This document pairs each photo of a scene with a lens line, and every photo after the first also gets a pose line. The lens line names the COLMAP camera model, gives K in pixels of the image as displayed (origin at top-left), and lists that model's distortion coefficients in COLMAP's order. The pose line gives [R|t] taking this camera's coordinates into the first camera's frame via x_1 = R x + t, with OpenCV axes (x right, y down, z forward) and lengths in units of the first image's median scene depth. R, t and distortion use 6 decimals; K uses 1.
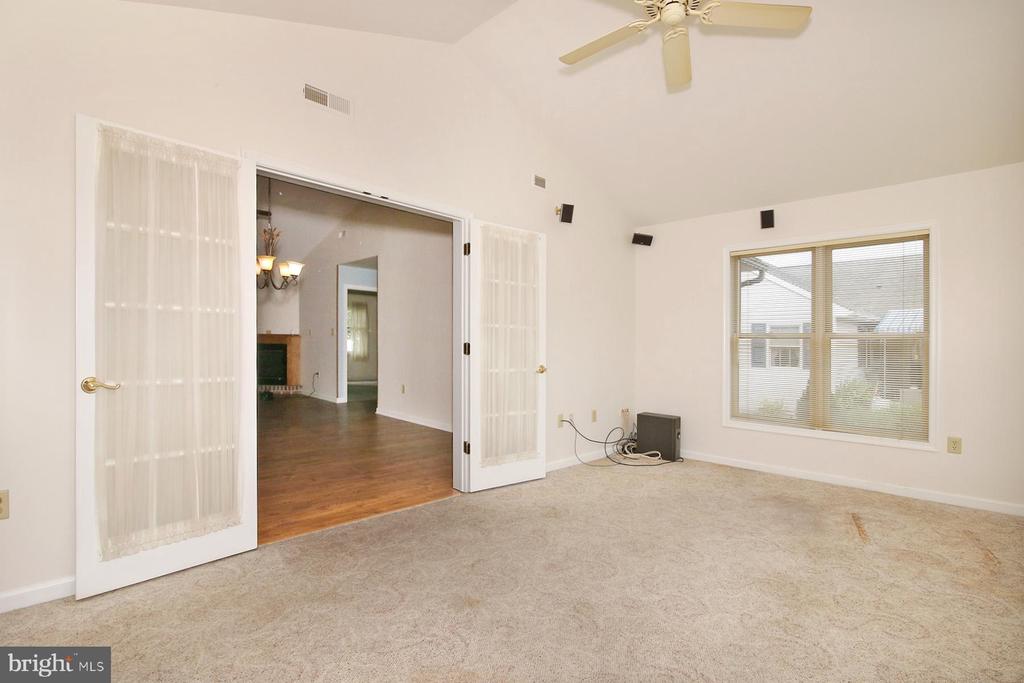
lens RADIAL K [[480.3, 0, 515.3], [0, 480.3, 338.2], [0, 0, 1]] dist [-0.041791, -0.000072]
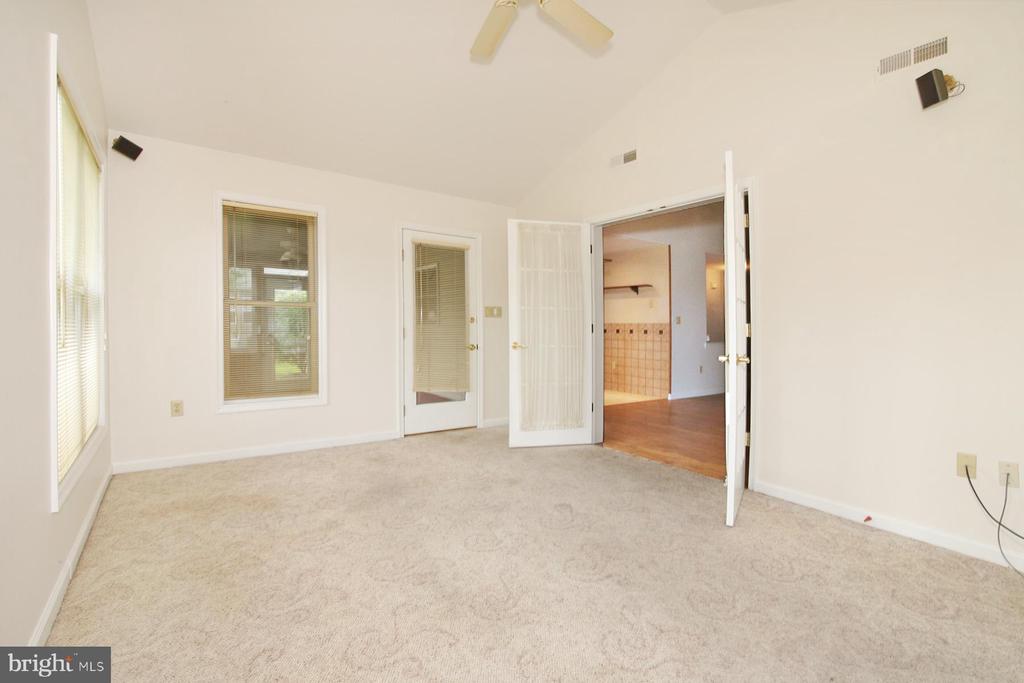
lens RADIAL K [[484.4, 0, 514.5], [0, 484.4, 346.1], [0, 0, 1]] dist [-0.020346, 0.010412]
pose [[-0.159056, 0.020454, -0.987058, 1.034058], [-0.001949, 0.999777, 0.021032, 0.049572], [0.987268, 0.005269, -0.158981, 0.879369]]
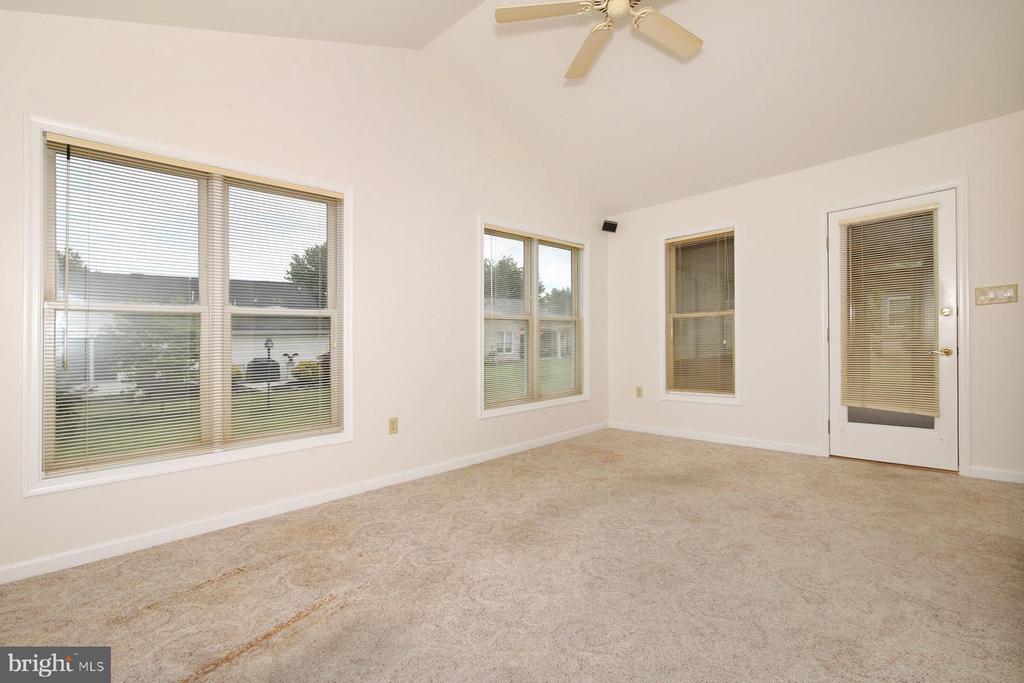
lens RADIAL K [[475.4, 0, 517.0], [0, 475.4, 342.7], [0, 0, 1]] dist [-0.012438, 0.000202]
pose [[-0.999860, 0.005298, -0.015880, 0.452404], [0.005403, 0.999964, -0.006582, 0.057442], [0.015845, -0.006667, -0.999852, 1.604123]]
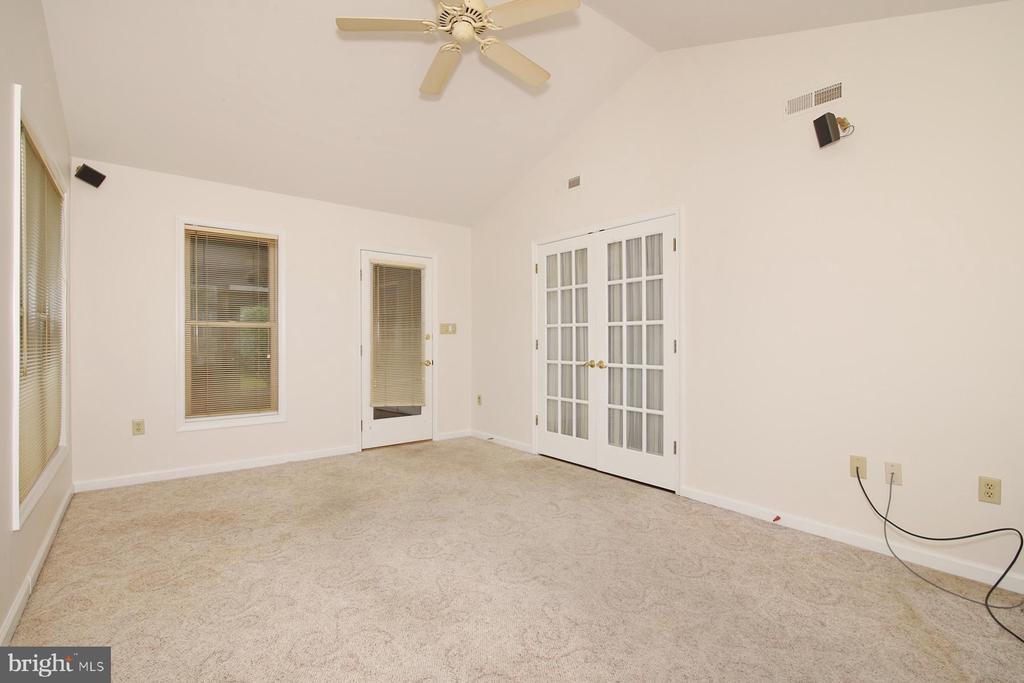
lens RADIAL K [[478.2, 0, 499.2], [0, 478.2, 345.6], [0, 0, 1]] dist [-0.043568, 0.025460]
pose [[-0.121069, -0.000397, -0.992644, 1.088315], [0.010554, 0.999943, -0.001688, 0.027467], [0.992588, -0.010680, -0.121058, 0.942440]]
